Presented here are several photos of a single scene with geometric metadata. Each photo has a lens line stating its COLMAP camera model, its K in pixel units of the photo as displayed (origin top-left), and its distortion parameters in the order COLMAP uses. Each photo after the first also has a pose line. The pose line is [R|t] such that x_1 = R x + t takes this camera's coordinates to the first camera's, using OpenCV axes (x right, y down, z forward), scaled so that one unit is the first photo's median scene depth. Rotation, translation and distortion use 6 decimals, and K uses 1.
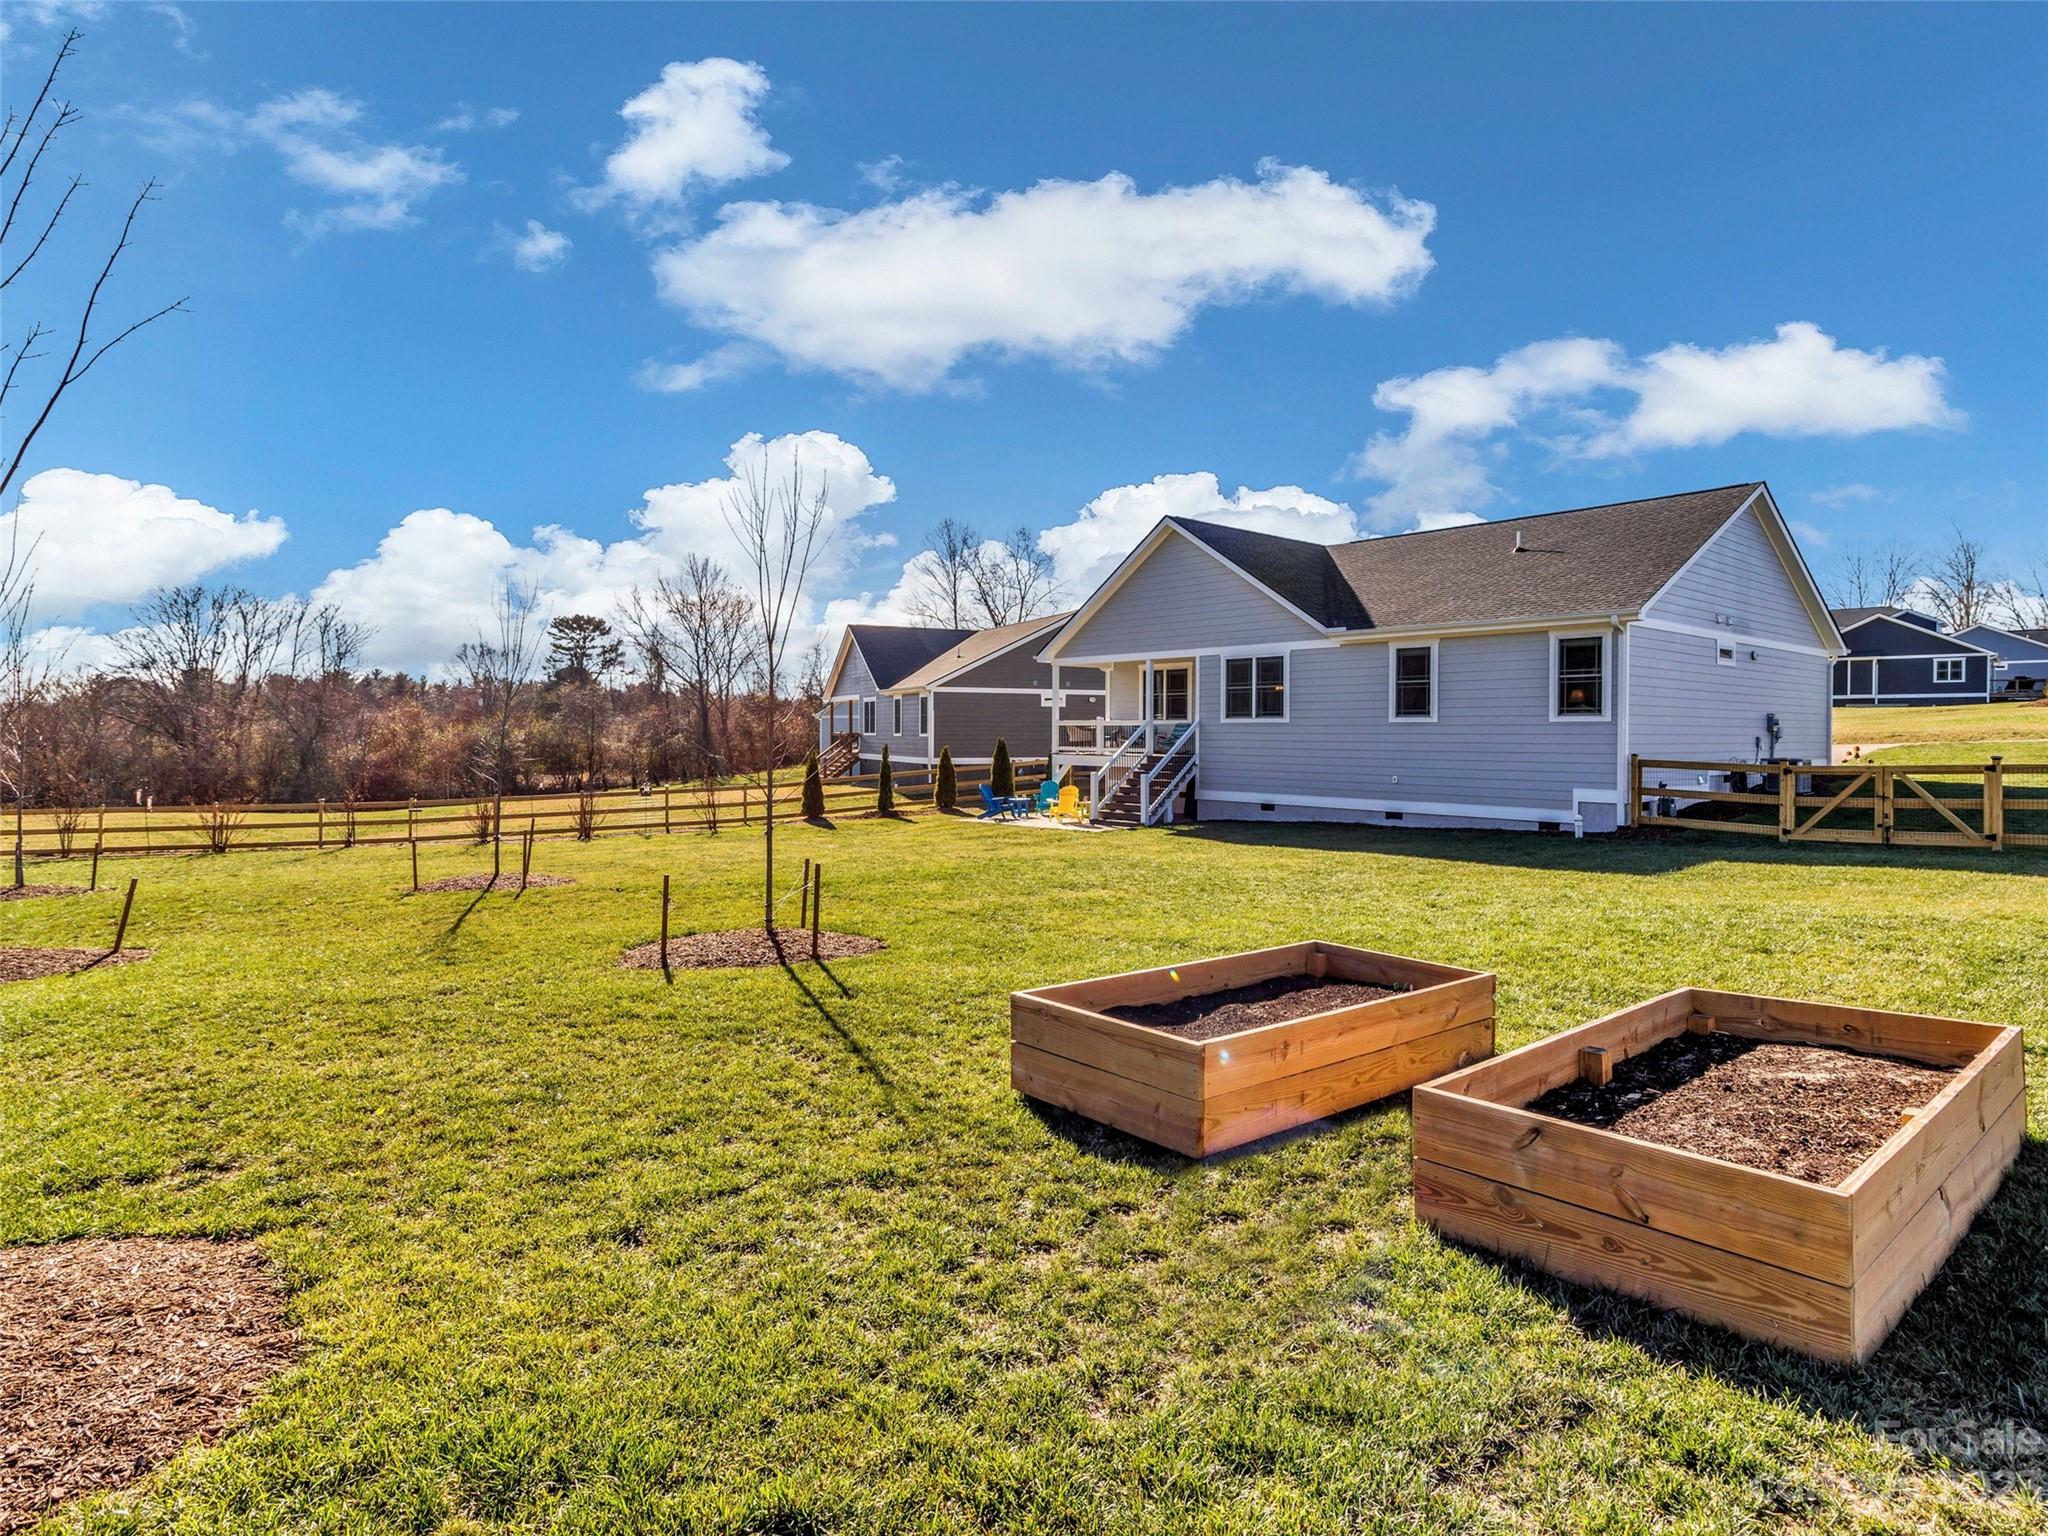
lens RADIAL K [[1140.2, 0, 1019.6], [0, 1140.2, 738.1], [0, 0, 1]] dist [0.002574, 0.000629]
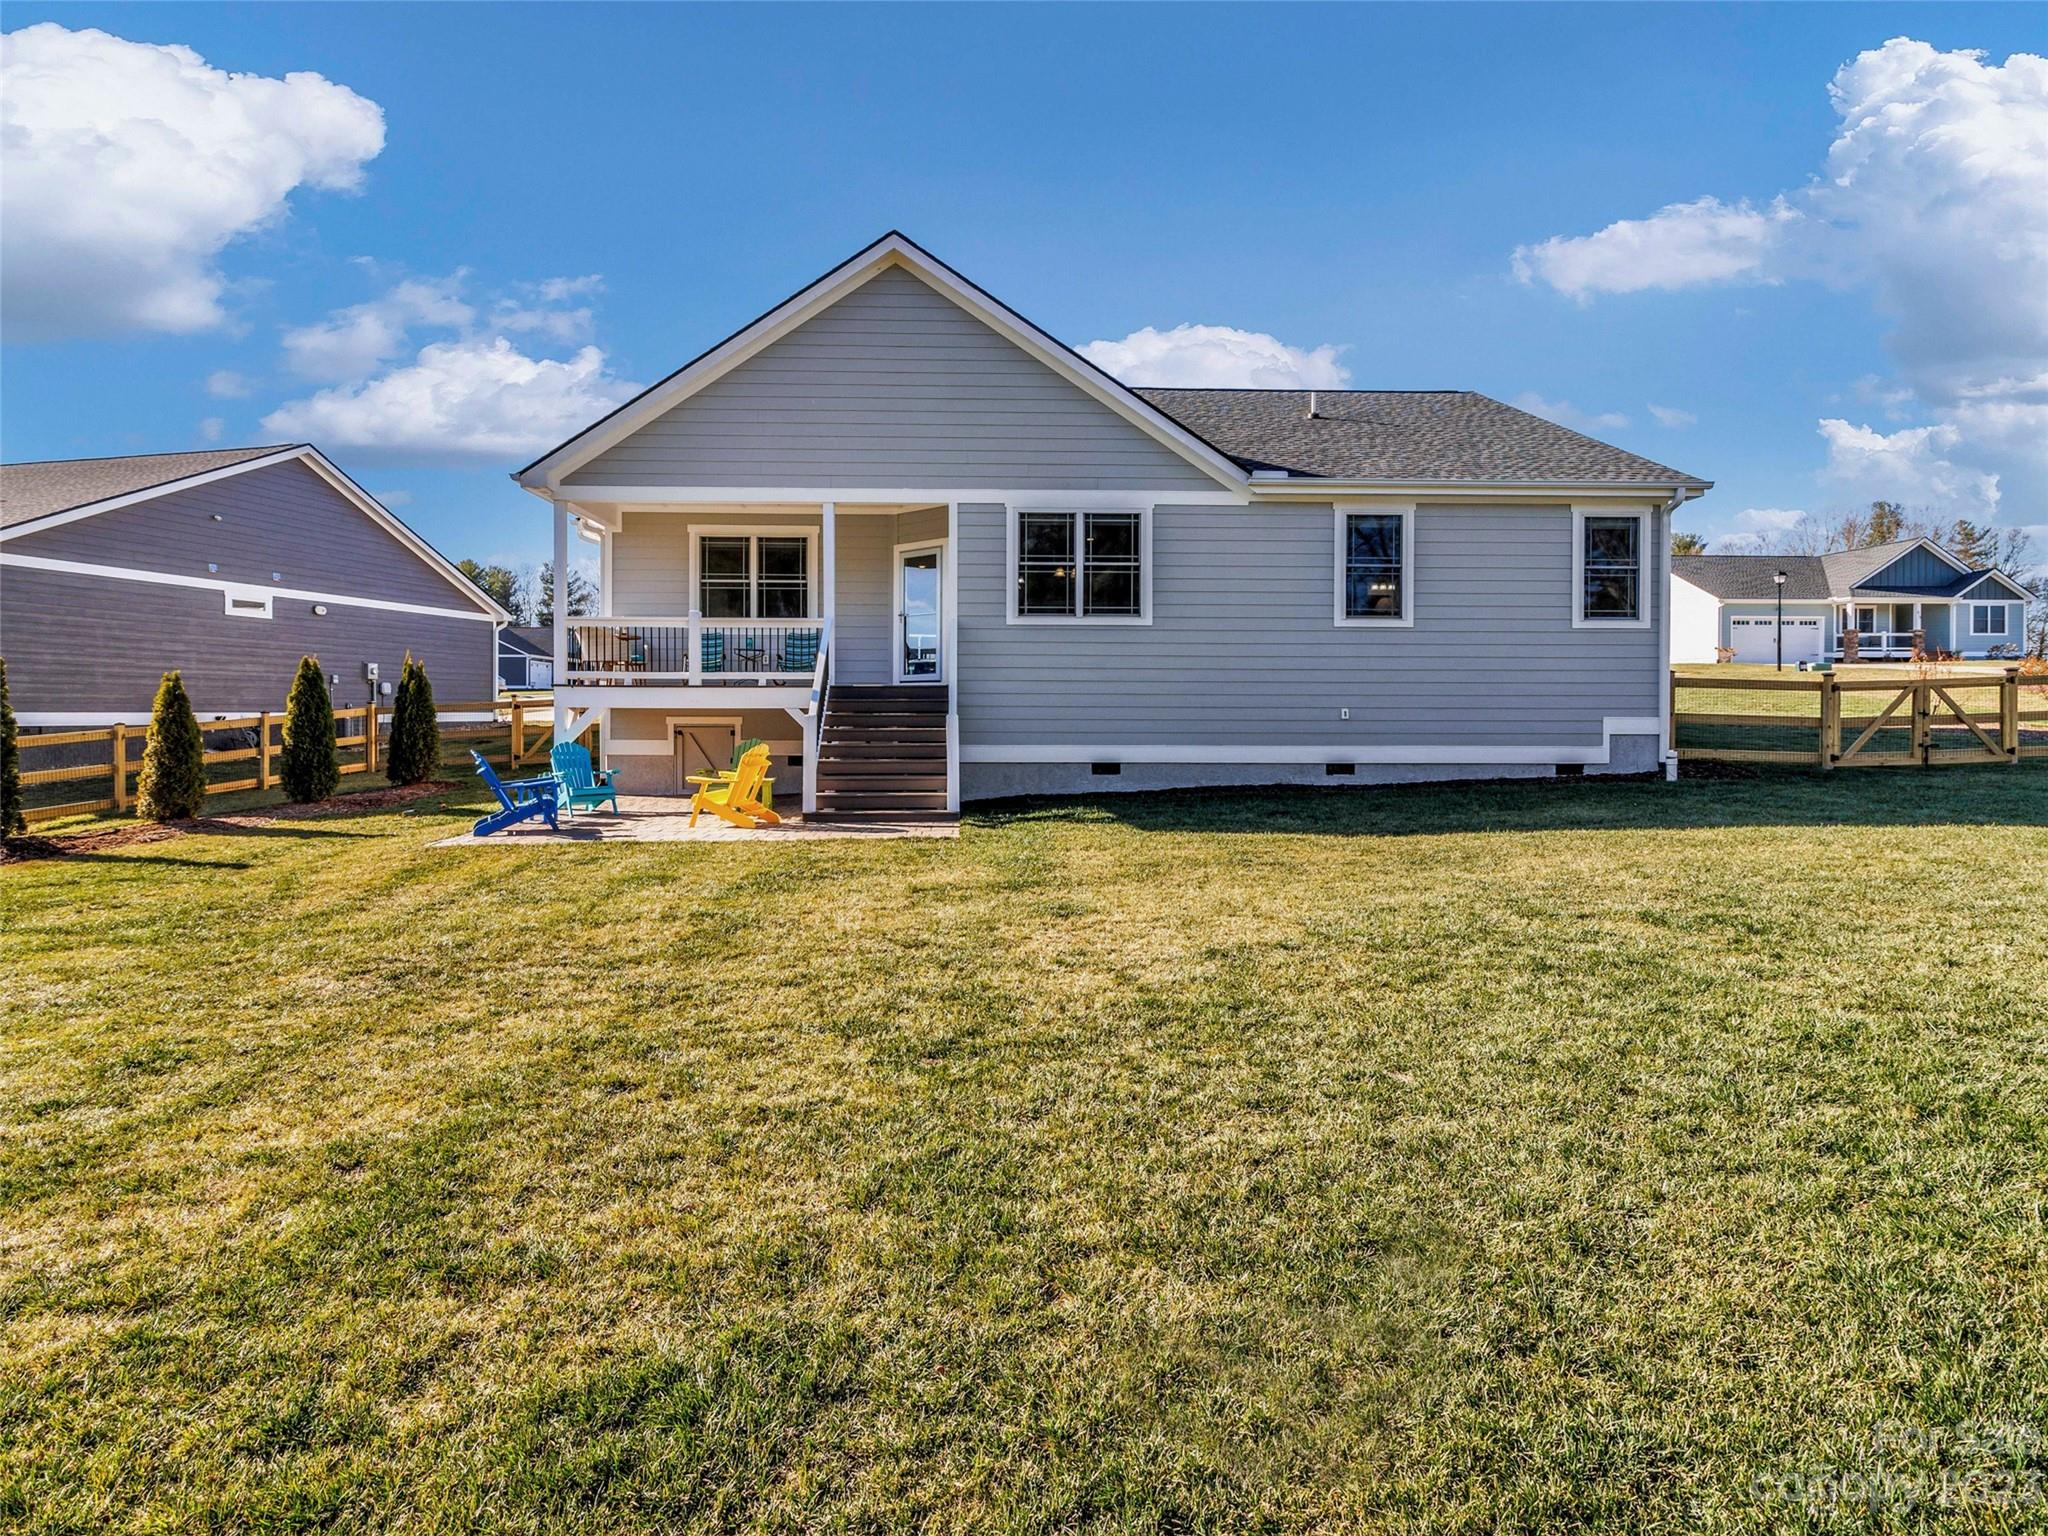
lens RADIAL K [[1047.2, 0, 993.6], [0, 1047.2, 721.9], [0, 0, 1]] dist [-0.000184, 0.000328]
pose [[0.617826, -0.003975, 0.786305, -0.245533], [0.004910, 0.999987, 0.001197, 0.035767], [-0.786300, 0.003121, 0.617837, 0.714990]]
